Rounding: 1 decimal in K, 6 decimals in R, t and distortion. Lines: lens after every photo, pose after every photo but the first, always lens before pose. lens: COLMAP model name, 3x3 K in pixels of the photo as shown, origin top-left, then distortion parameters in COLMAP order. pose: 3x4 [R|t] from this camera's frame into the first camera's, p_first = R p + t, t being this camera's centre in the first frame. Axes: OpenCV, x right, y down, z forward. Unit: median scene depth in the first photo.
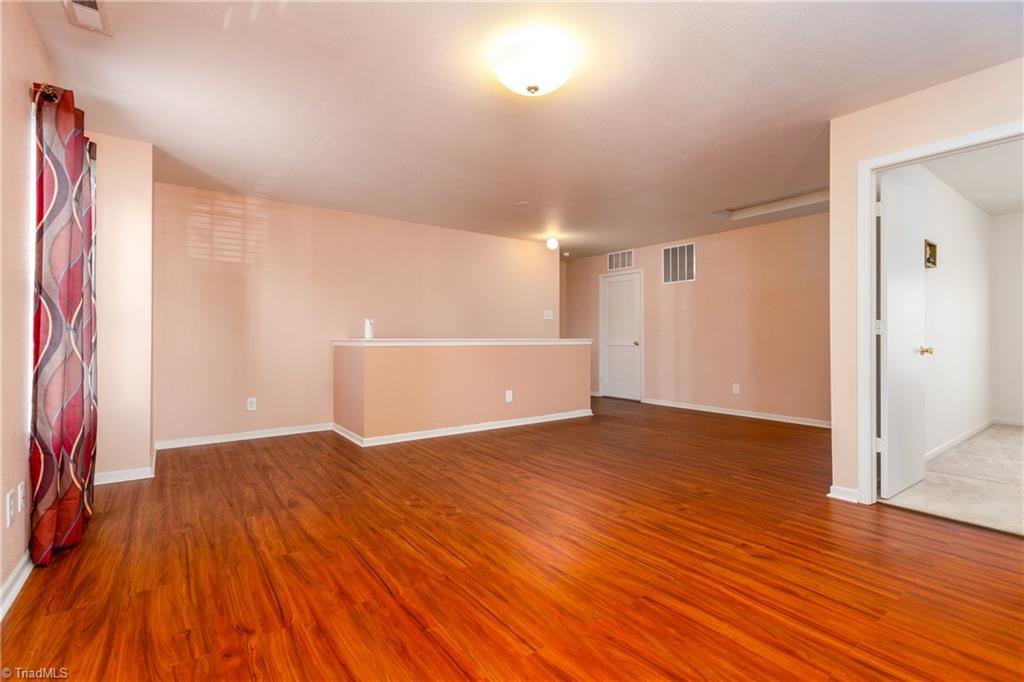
lens RADIAL K [[459.0, 0, 514.6], [0, 459.0, 334.9], [0, 0, 1]] dist [-0.002833, -0.000380]
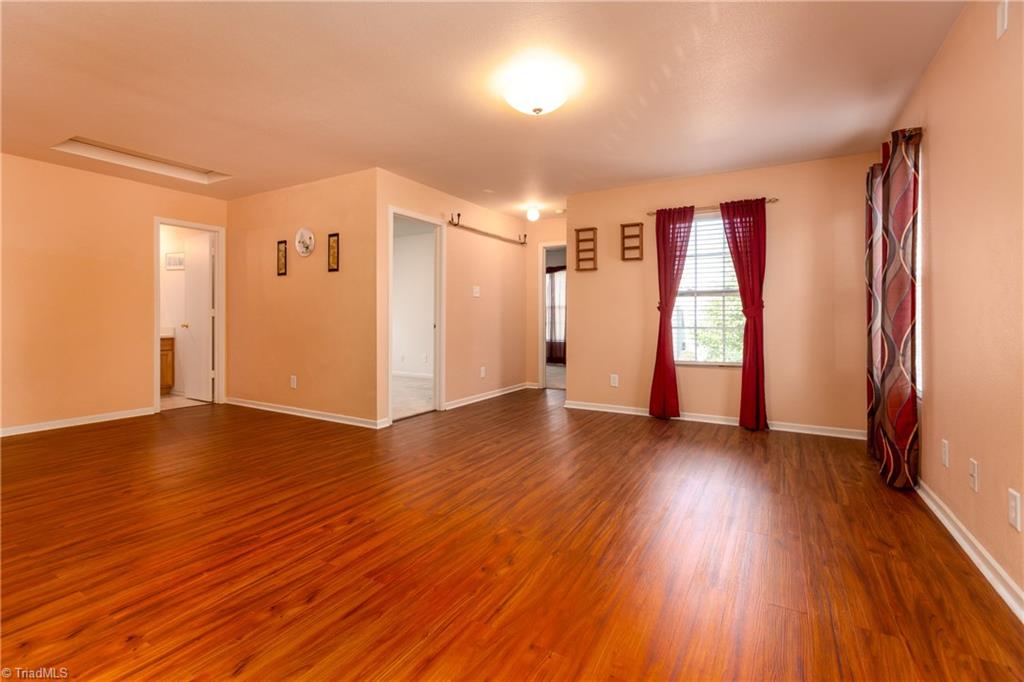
lens RADIAL K [[461.5, 0, 512.0], [0, 461.5, 318.2], [0, 0, 1]] dist [-0.000260, -0.000056]
pose [[-0.393392, -0.002140, 0.919368, -0.841489], [-0.006974, 0.999975, -0.000657, 0.007002], [-0.919344, -0.006670, -0.393397, 1.253007]]
